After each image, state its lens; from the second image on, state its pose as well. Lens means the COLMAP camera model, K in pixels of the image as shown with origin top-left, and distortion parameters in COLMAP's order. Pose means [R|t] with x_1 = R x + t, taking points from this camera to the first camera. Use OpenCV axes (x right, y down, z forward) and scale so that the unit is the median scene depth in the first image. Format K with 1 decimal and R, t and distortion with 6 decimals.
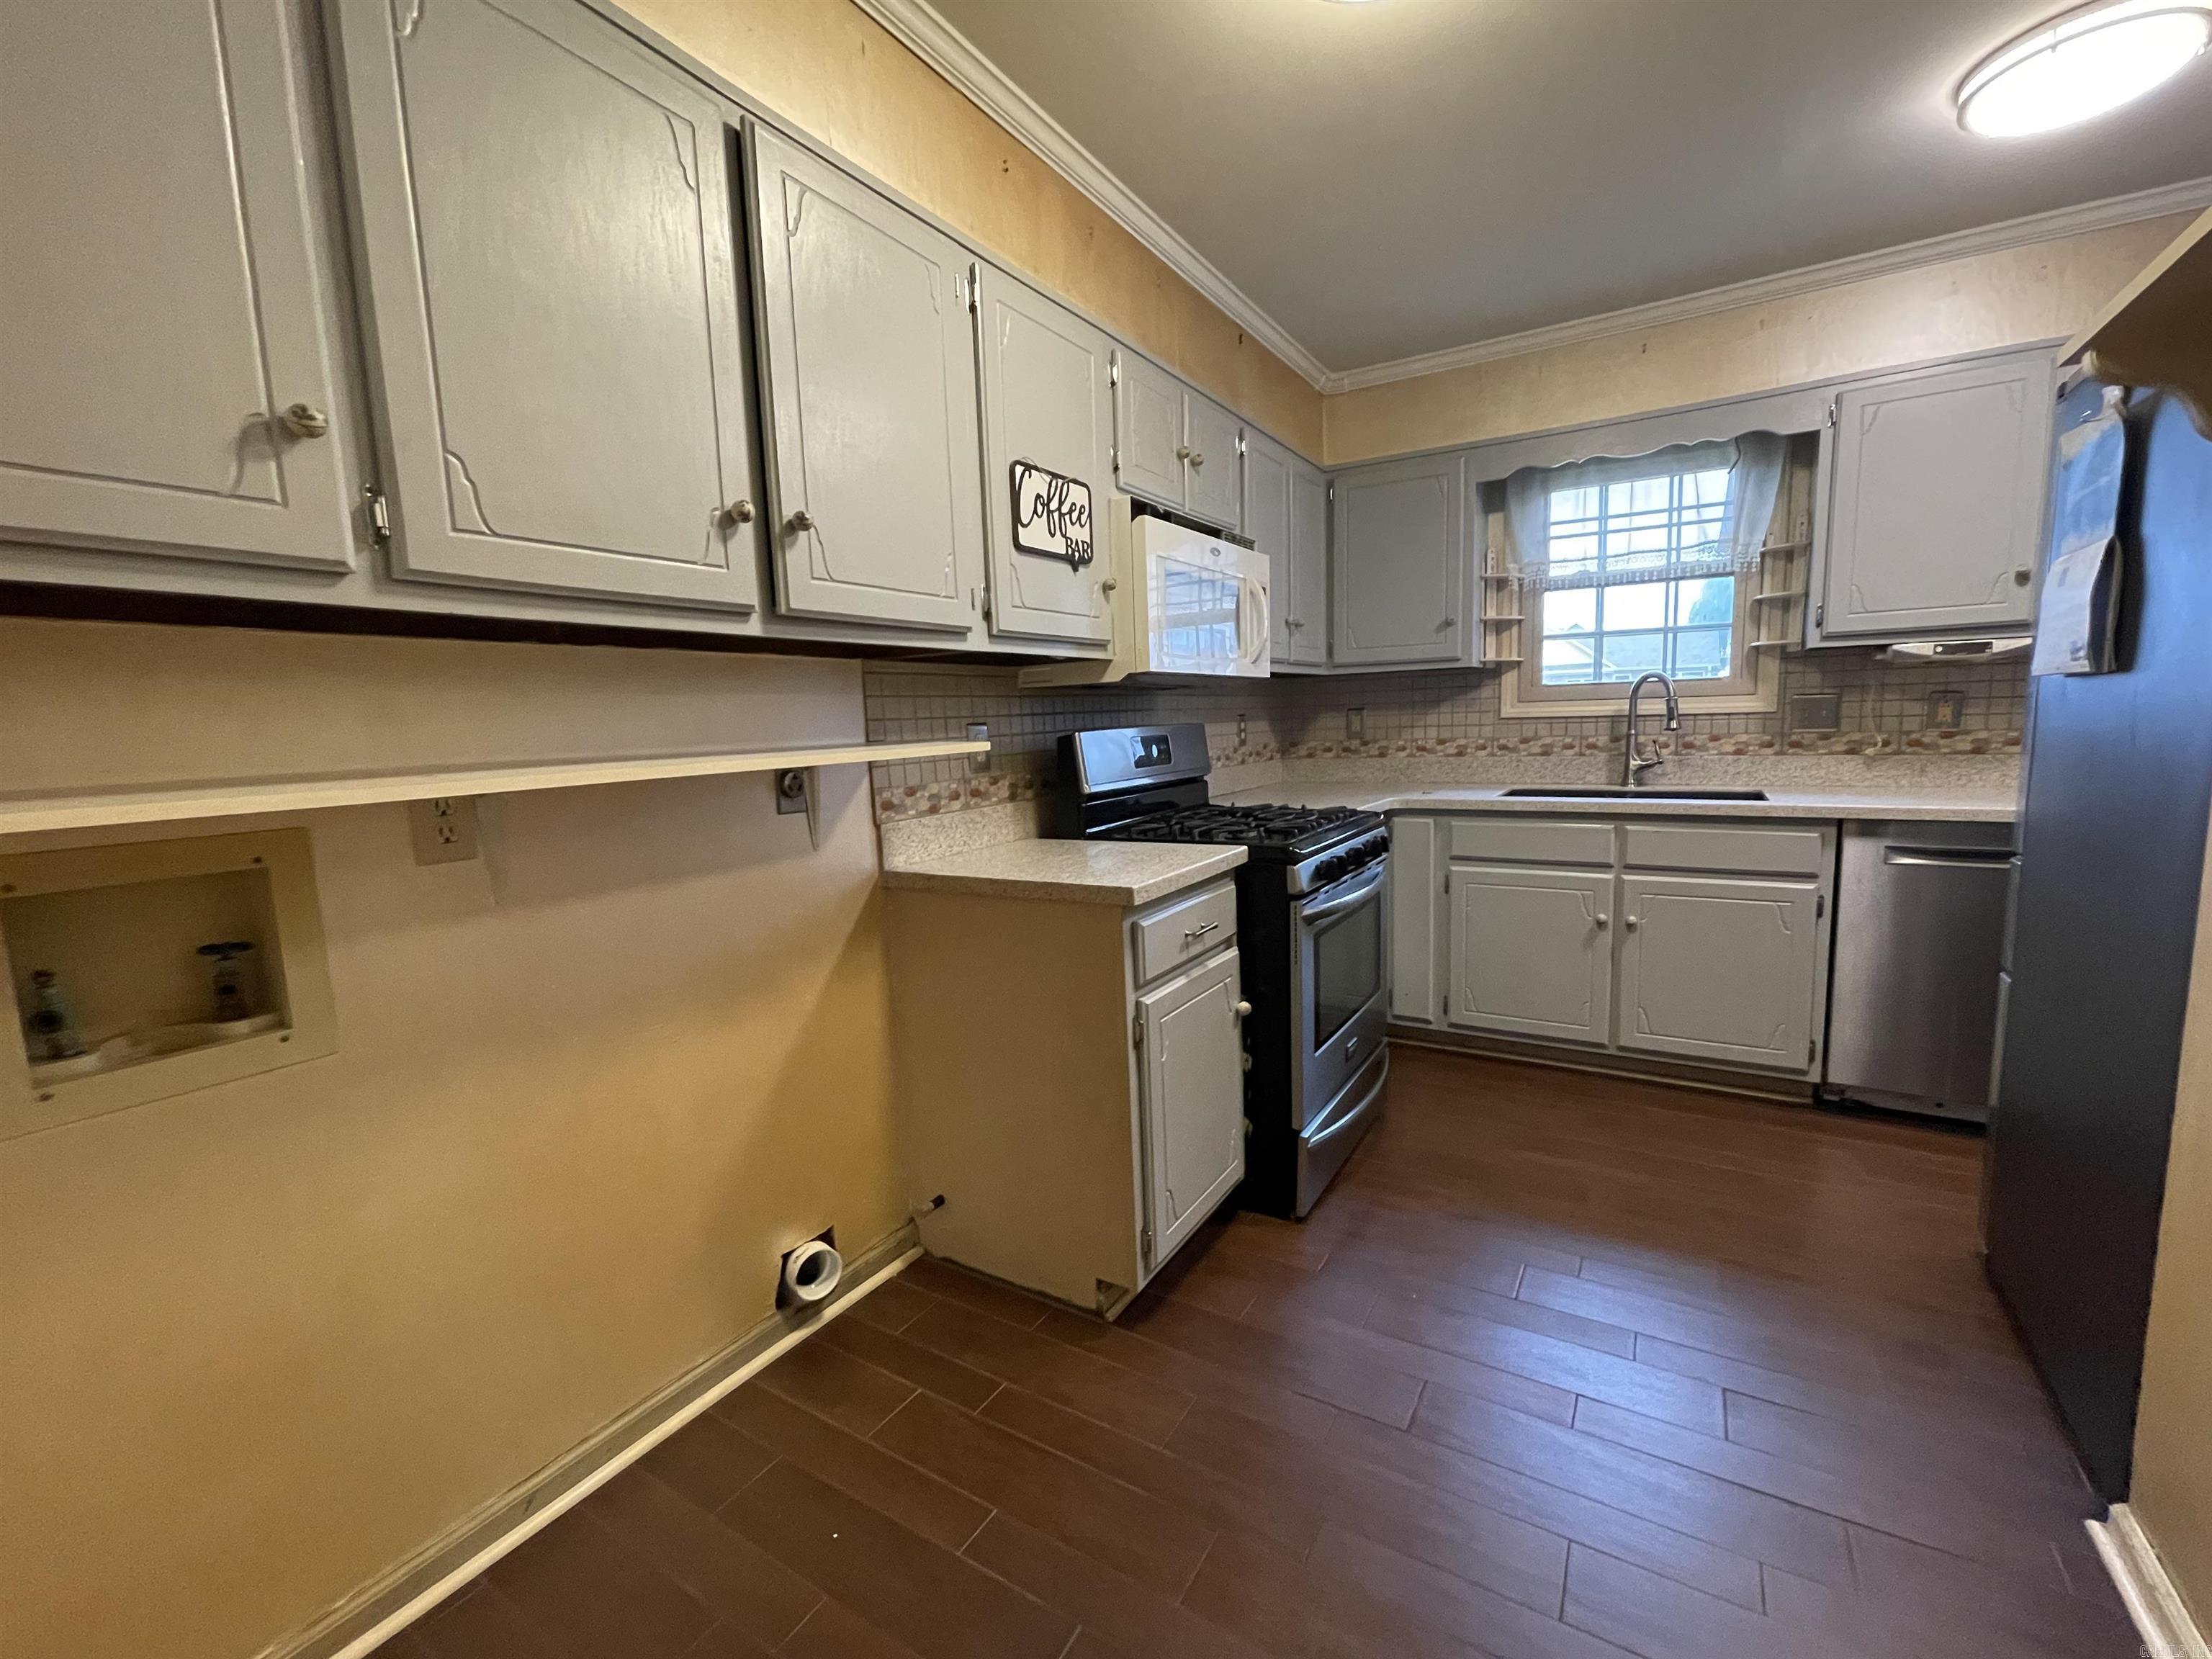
lens RADIAL K [[928.7, 0, 1092.7], [0, 928.7, 834.7], [0, 0, 1]] dist [-0.009068, -0.000366]
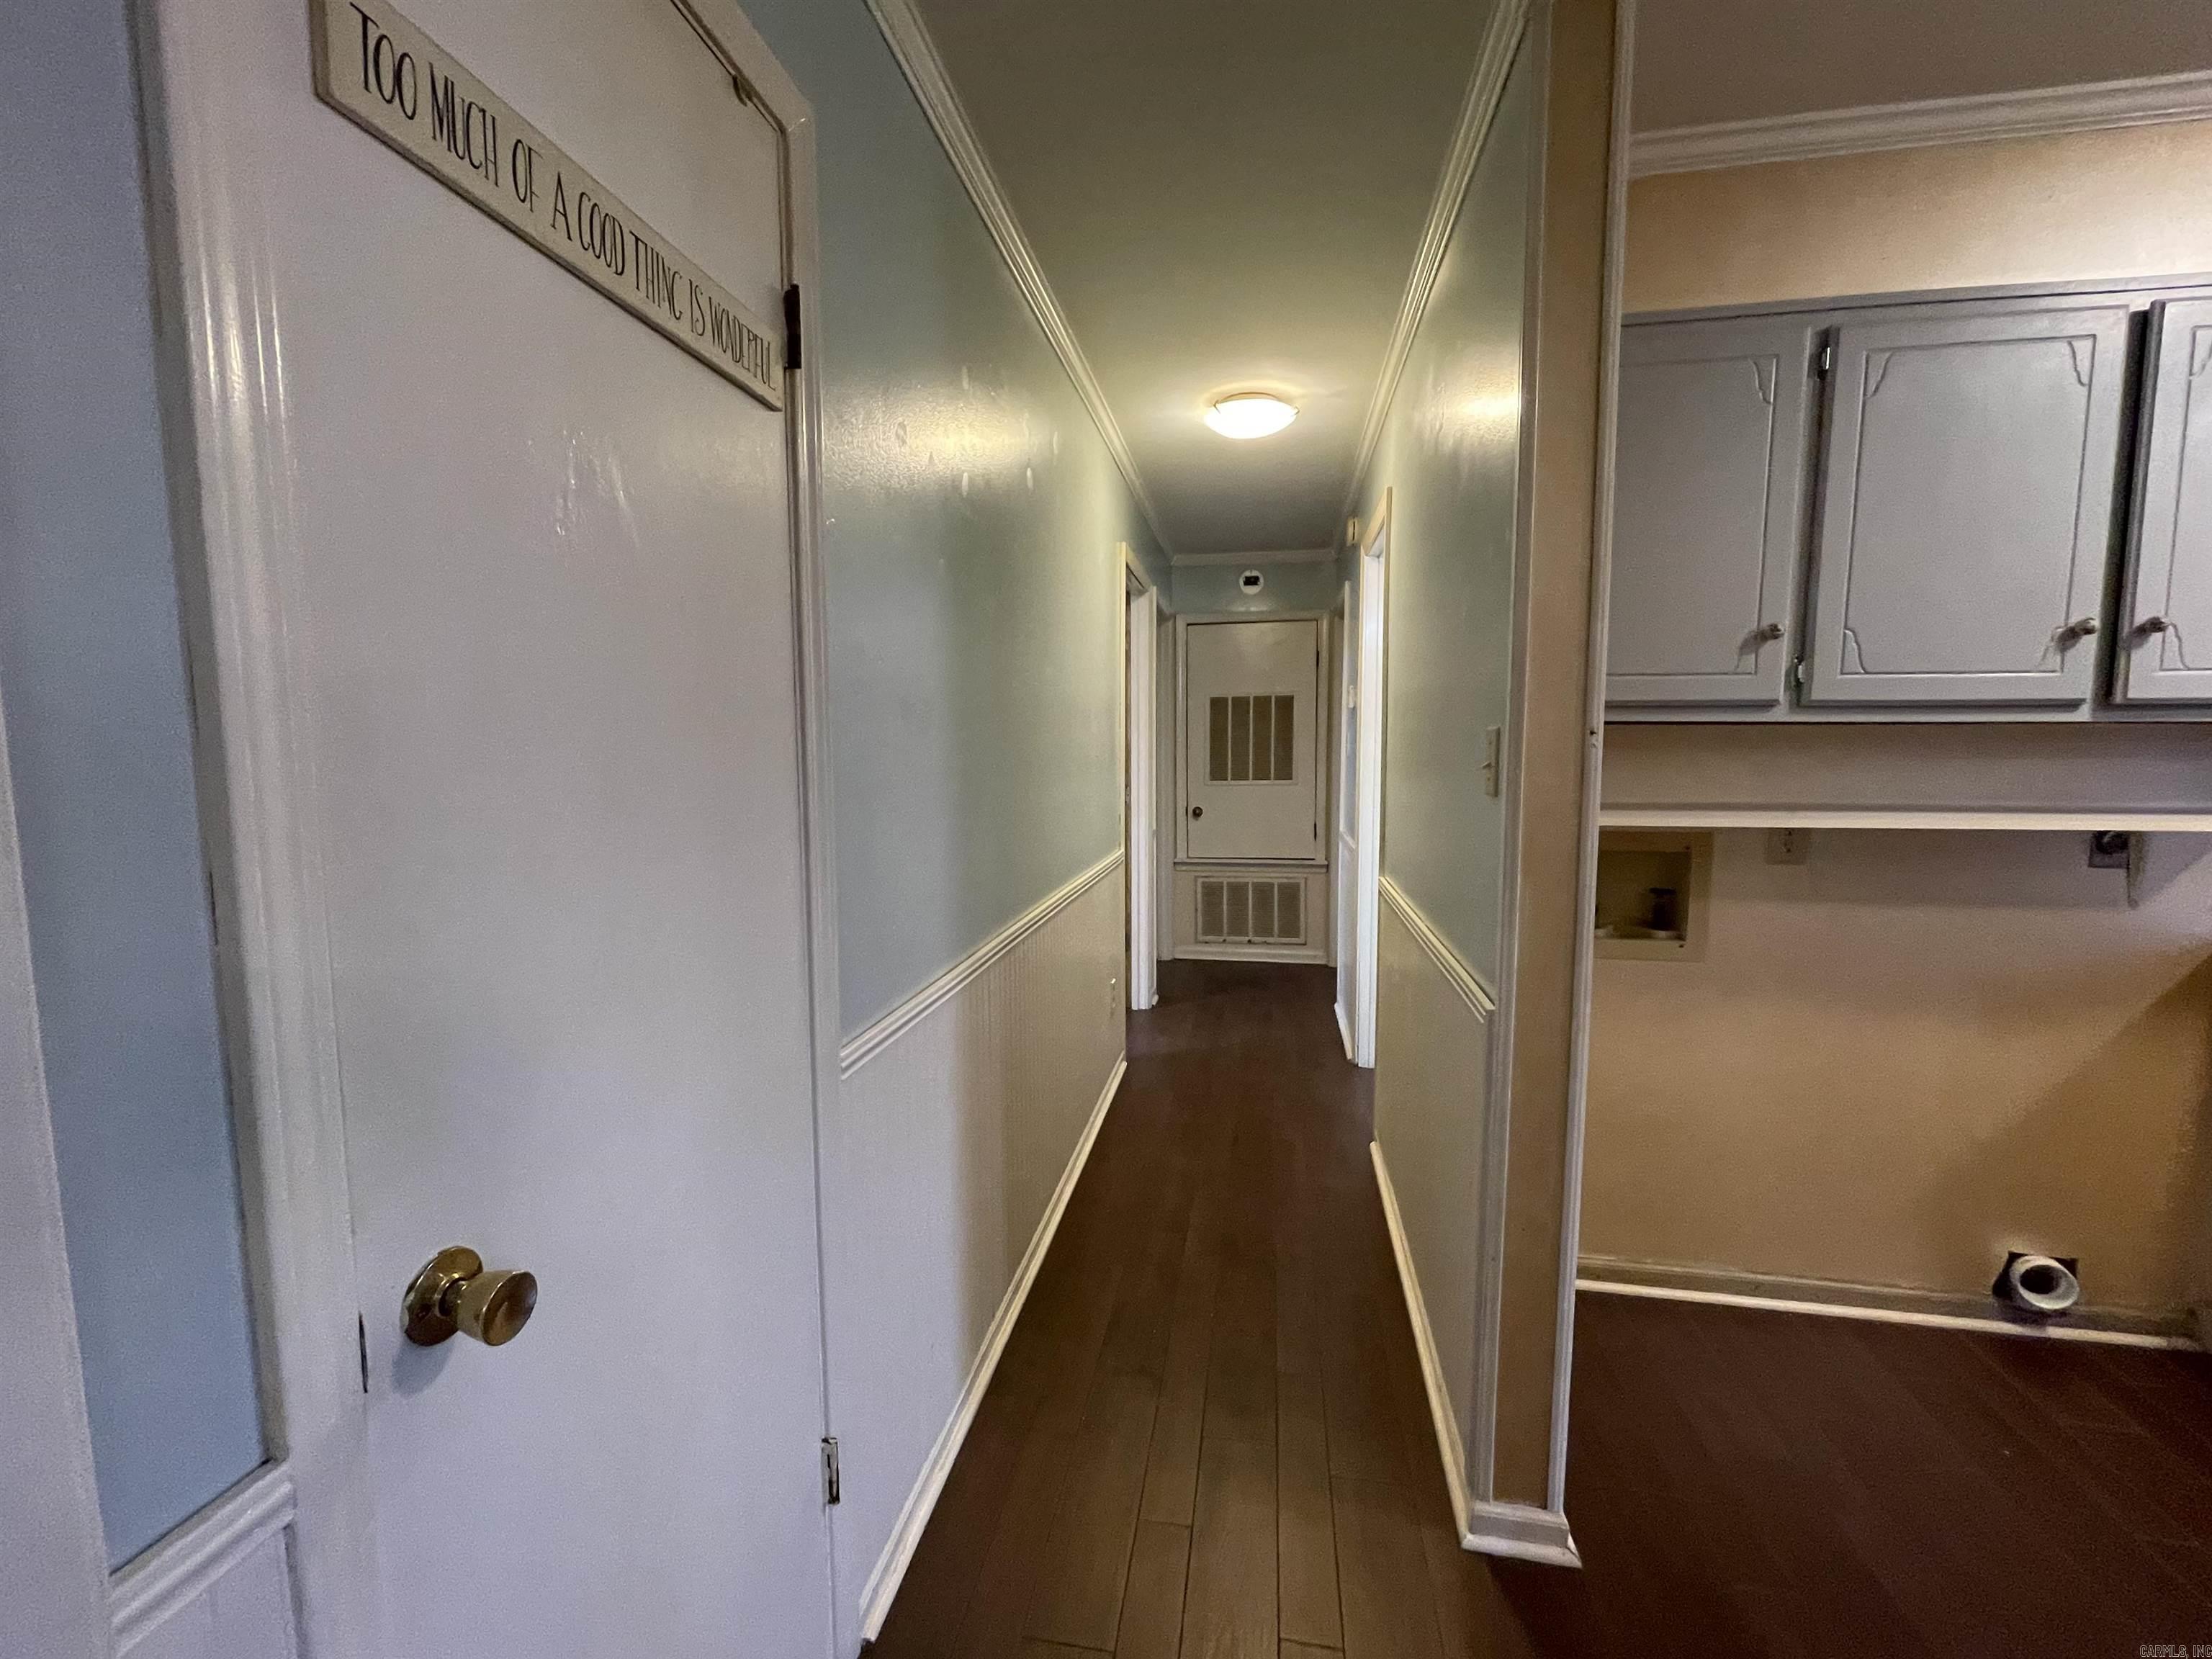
lens RADIAL K [[930.7, 0, 1096.9], [0, 930.7, 837.4], [0, 0, 1]] dist [0.000889, -0.000084]
pose [[0.366071, 0.128836, -0.921625, 0.207350], [-0.125605, 0.988148, 0.088245, -0.005419], [0.922071, 0.083457, 0.377915, -0.432712]]
